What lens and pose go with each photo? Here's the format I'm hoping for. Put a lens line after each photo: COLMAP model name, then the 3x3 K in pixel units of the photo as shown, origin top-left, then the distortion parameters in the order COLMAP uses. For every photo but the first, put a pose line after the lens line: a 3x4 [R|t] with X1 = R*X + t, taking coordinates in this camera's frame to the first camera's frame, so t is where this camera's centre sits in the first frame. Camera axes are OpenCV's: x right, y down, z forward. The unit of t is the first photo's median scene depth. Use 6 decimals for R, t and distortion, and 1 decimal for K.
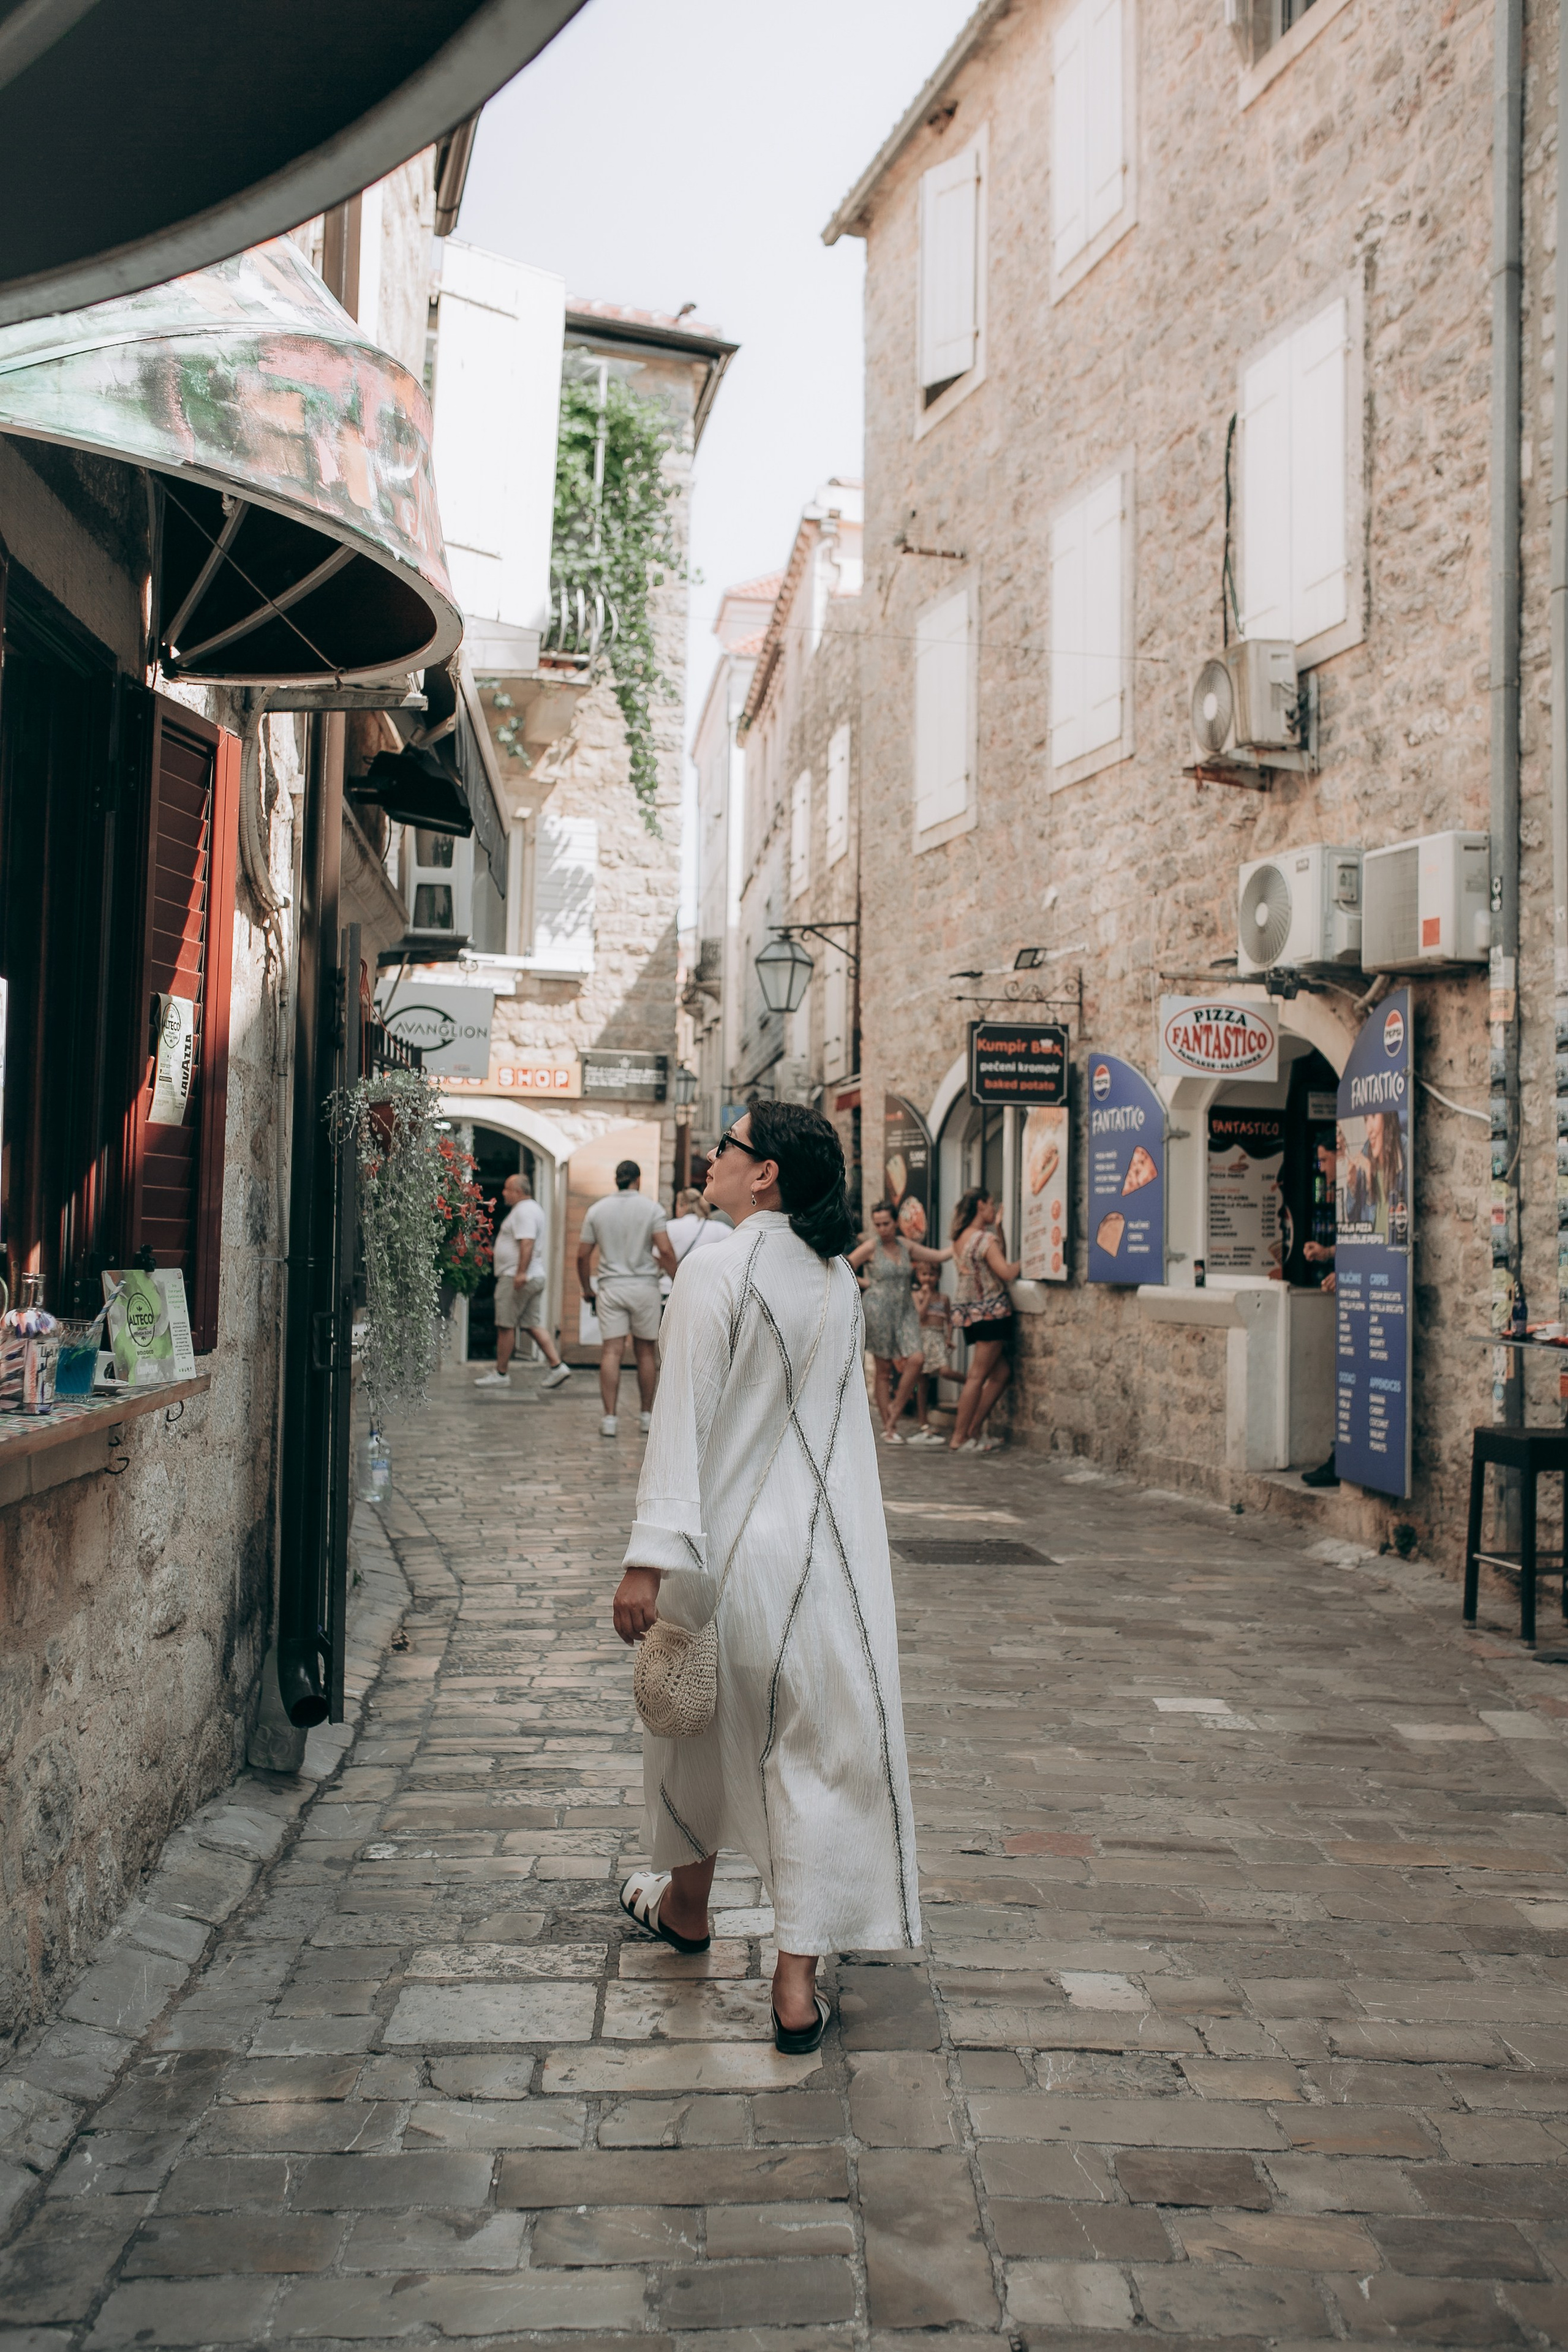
lens RADIAL K [[2284.8, 0, 784.0], [0, 2284.8, 1176.0], [0, 0, 1]] dist [-0.061456, 0.098999]
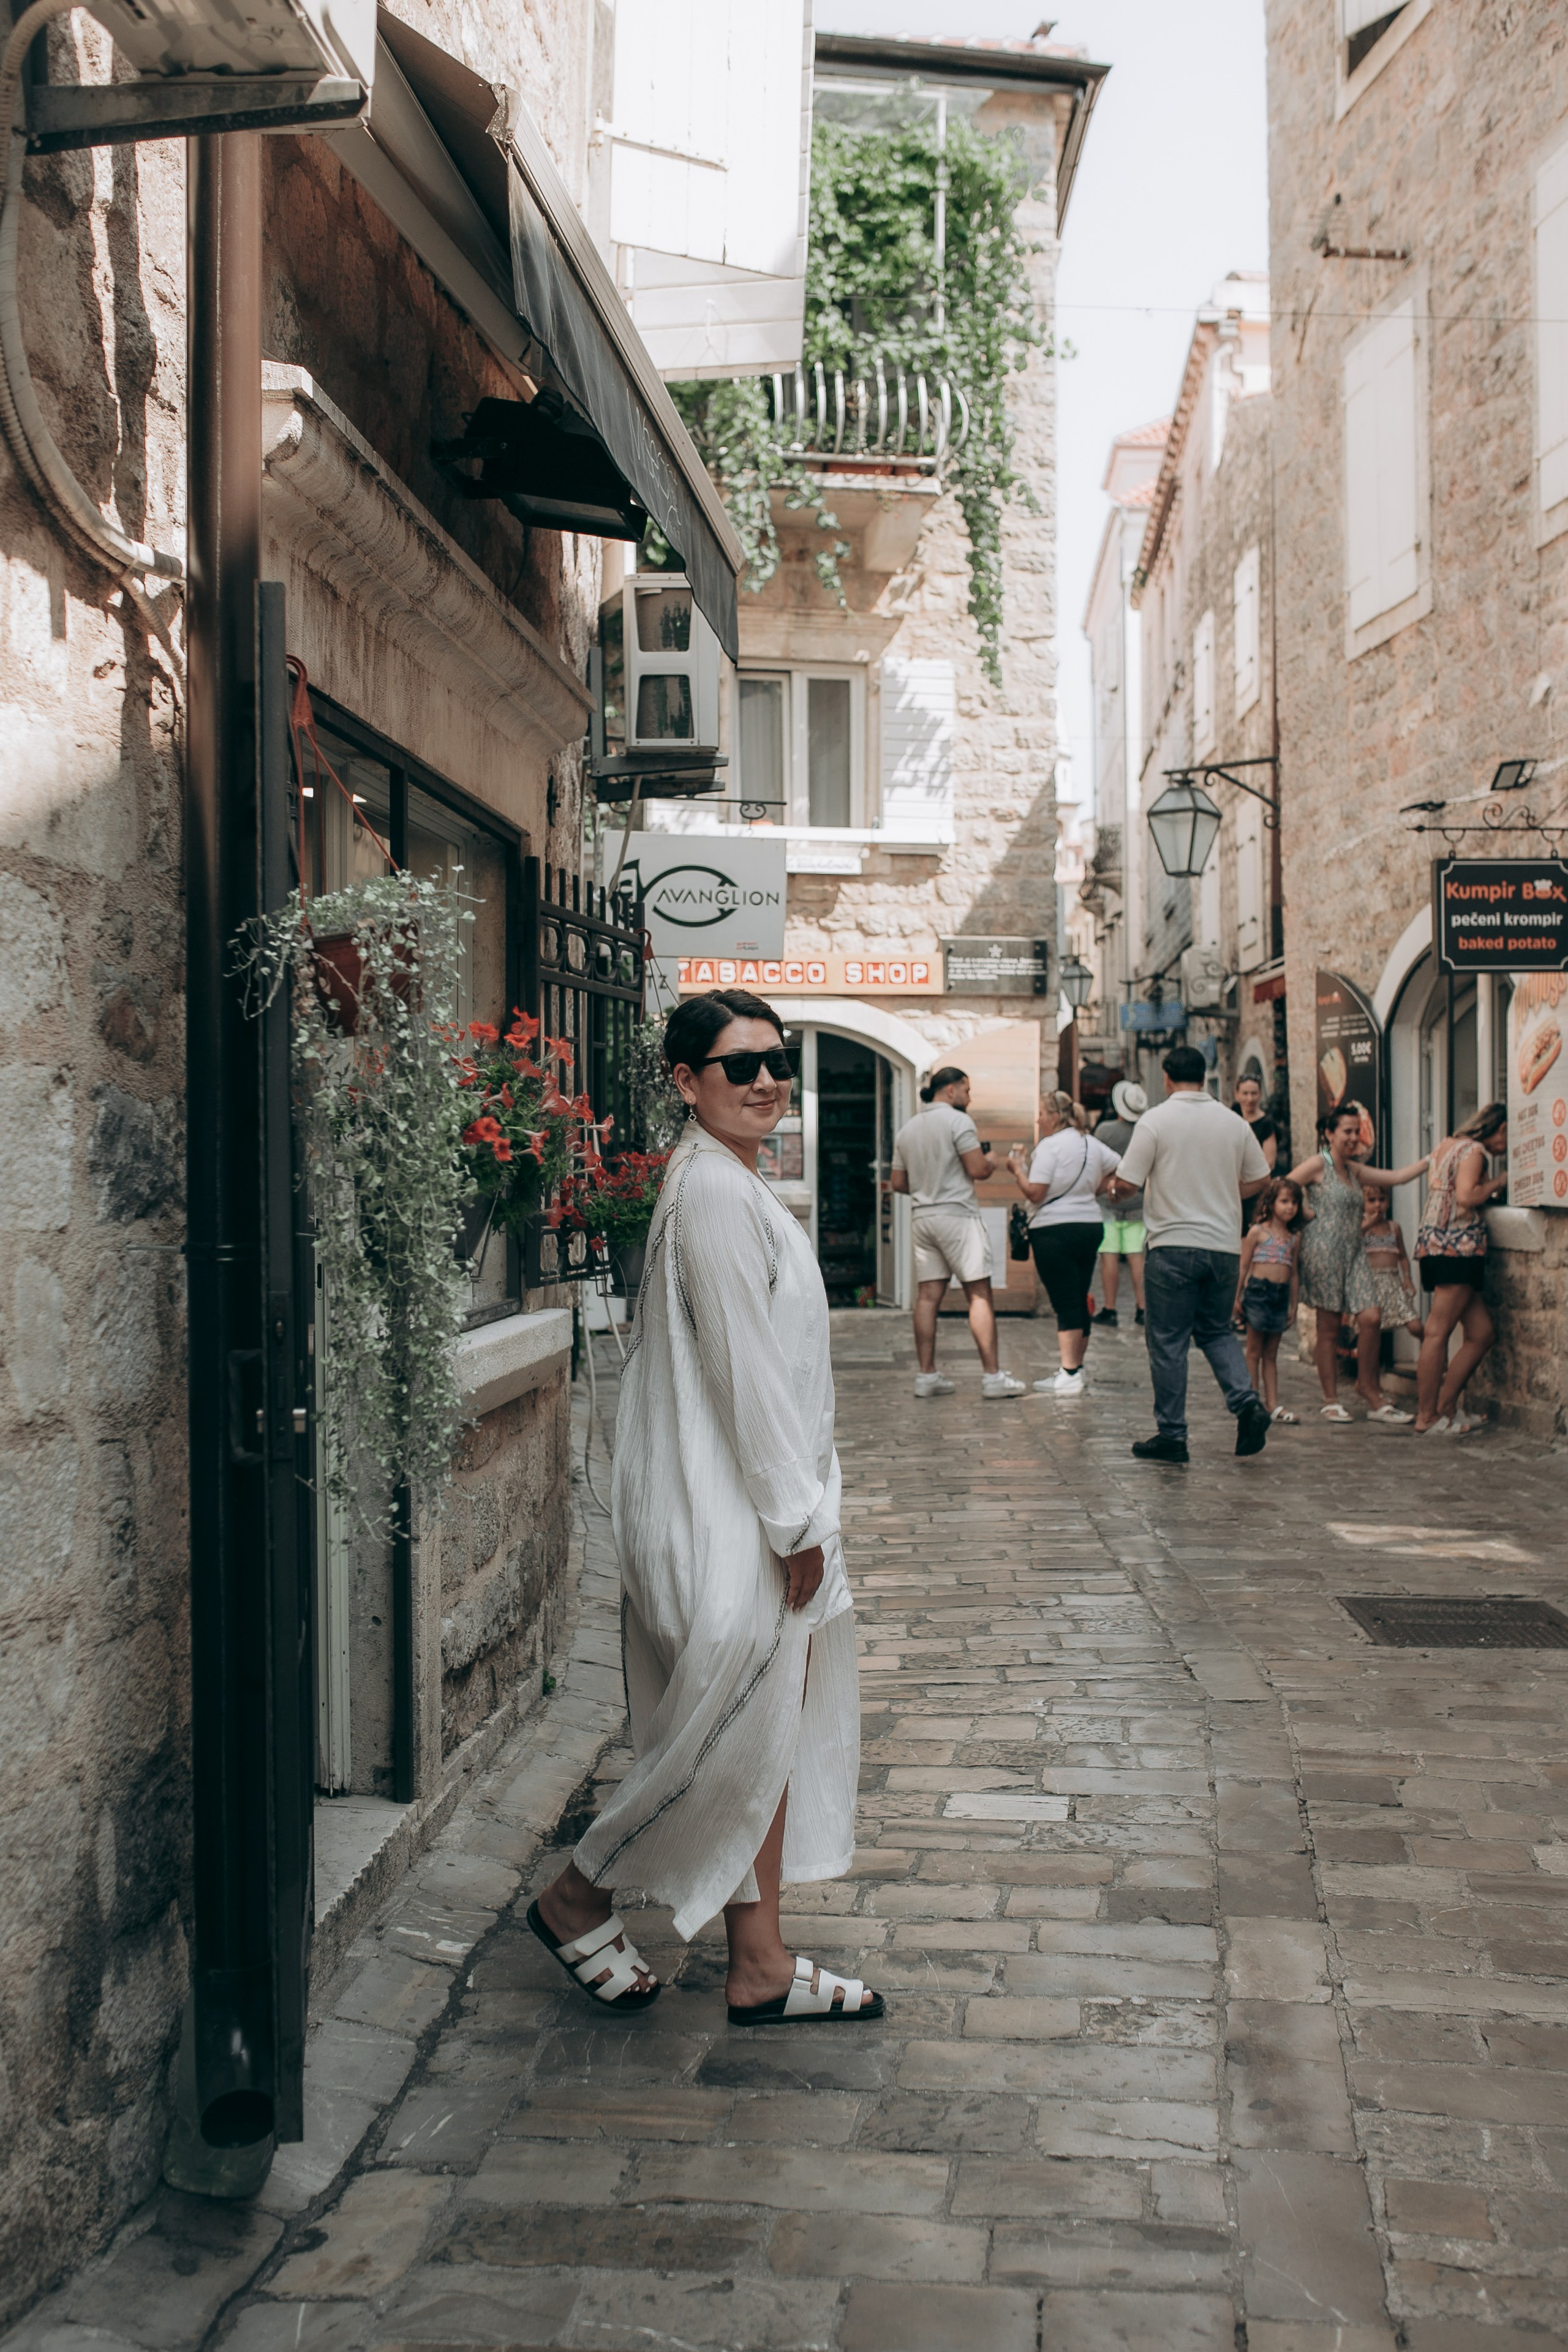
lens RADIAL K [[2284.8, 0, 784.0], [0, 2284.8, 1176.0], [0, 0, 1]] dist [-0.061456, 0.098999]
pose [[0.983172, -0.022697, -0.181269, 0.004020], [0.029334, 0.998991, 0.034018, 0.002187], [0.180314, -0.038763, 0.982845, 0.170650]]
